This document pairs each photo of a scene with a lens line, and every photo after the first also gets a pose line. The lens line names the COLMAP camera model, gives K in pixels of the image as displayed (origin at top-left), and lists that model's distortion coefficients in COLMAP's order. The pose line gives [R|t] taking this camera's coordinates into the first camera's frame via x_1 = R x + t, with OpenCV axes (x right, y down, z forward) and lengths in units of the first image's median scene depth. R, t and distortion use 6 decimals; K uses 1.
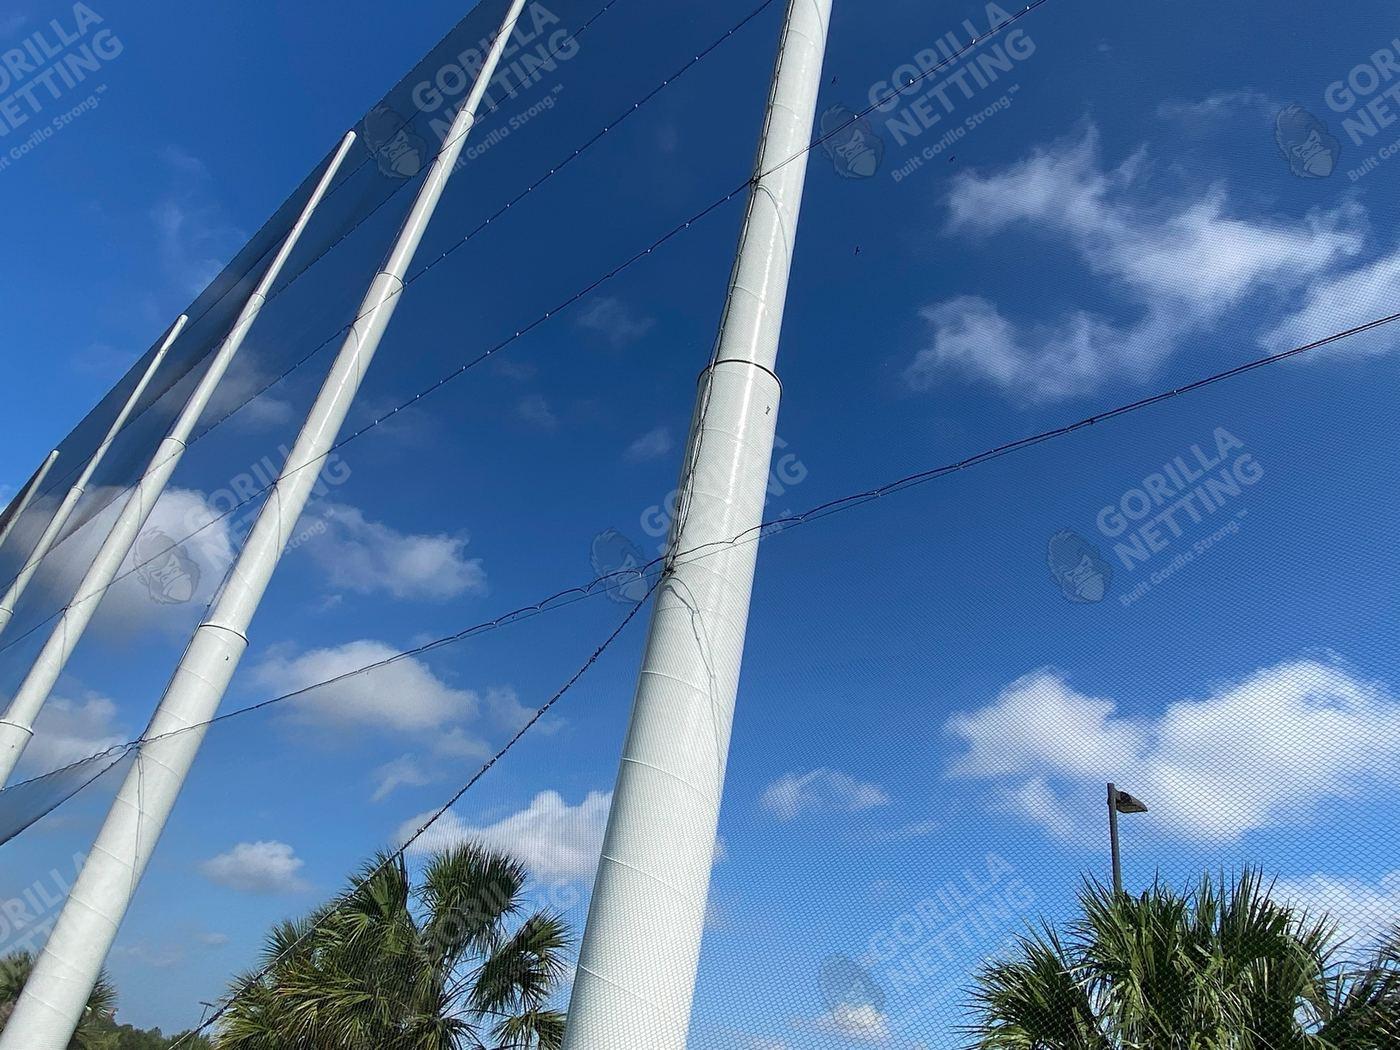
lens RADIAL K [[981.3, 0, 690.9], [0, 981.3, 520.2], [0, 0, 1]] dist [0.094844, -0.136784]
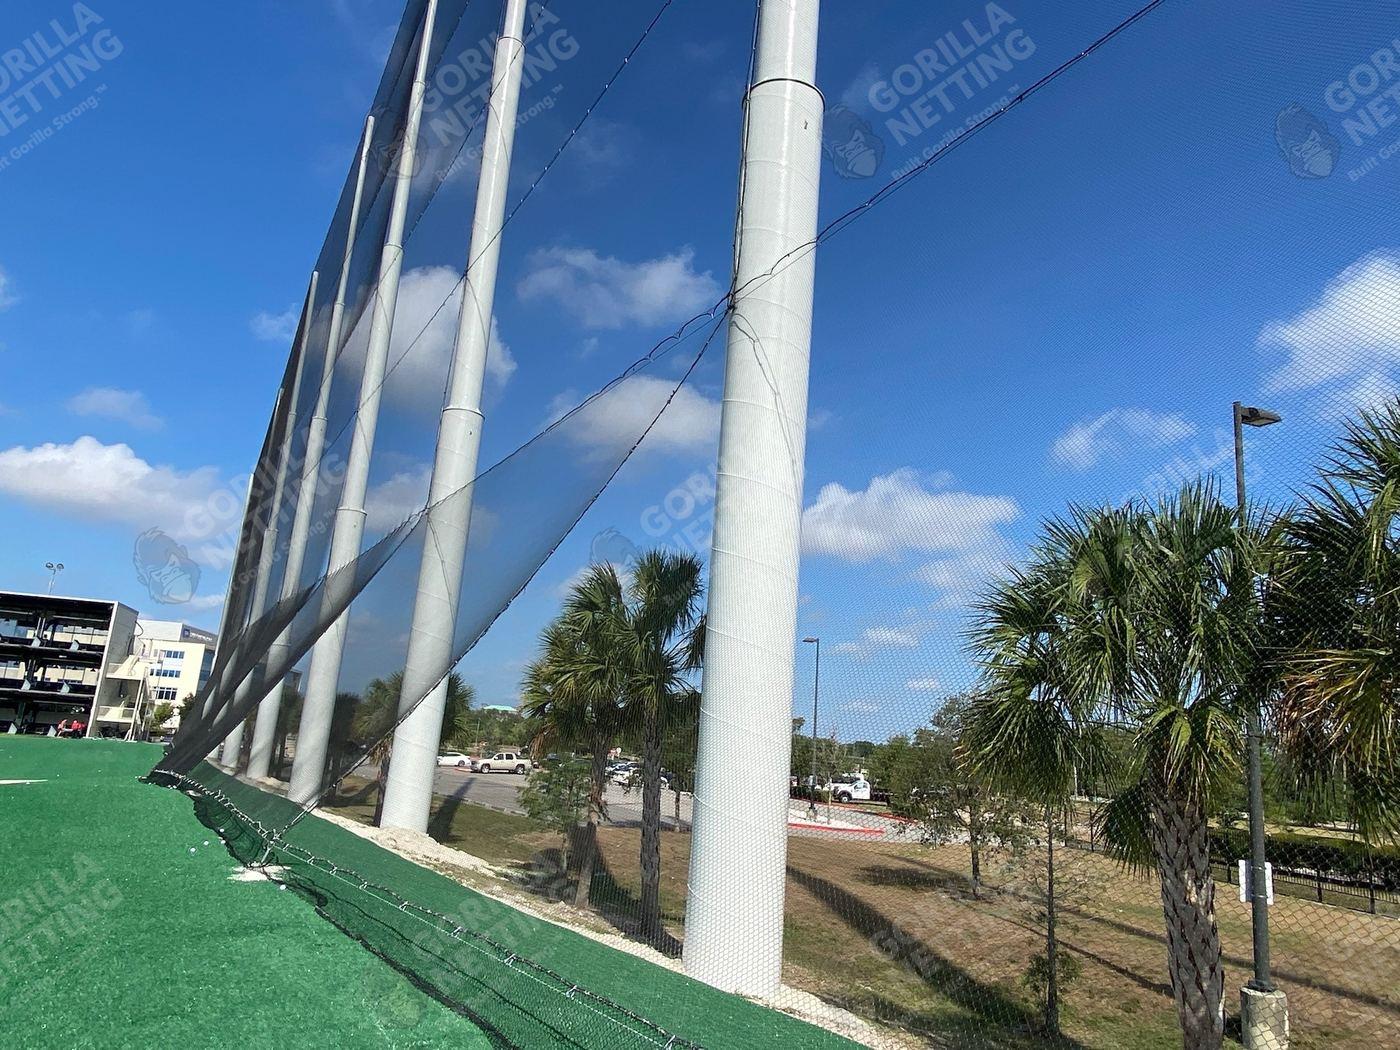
lens RADIAL K [[1002.0, 0, 668.9], [0, 1002.0, 532.6], [0, 0, 1]] dist [0.064152, -0.069902]
pose [[0.938769, -0.150723, -0.309831, 0.179561], [0.239762, 0.931575, 0.273281, -0.032410], [0.247441, -0.330834, 0.910671, -0.127946]]
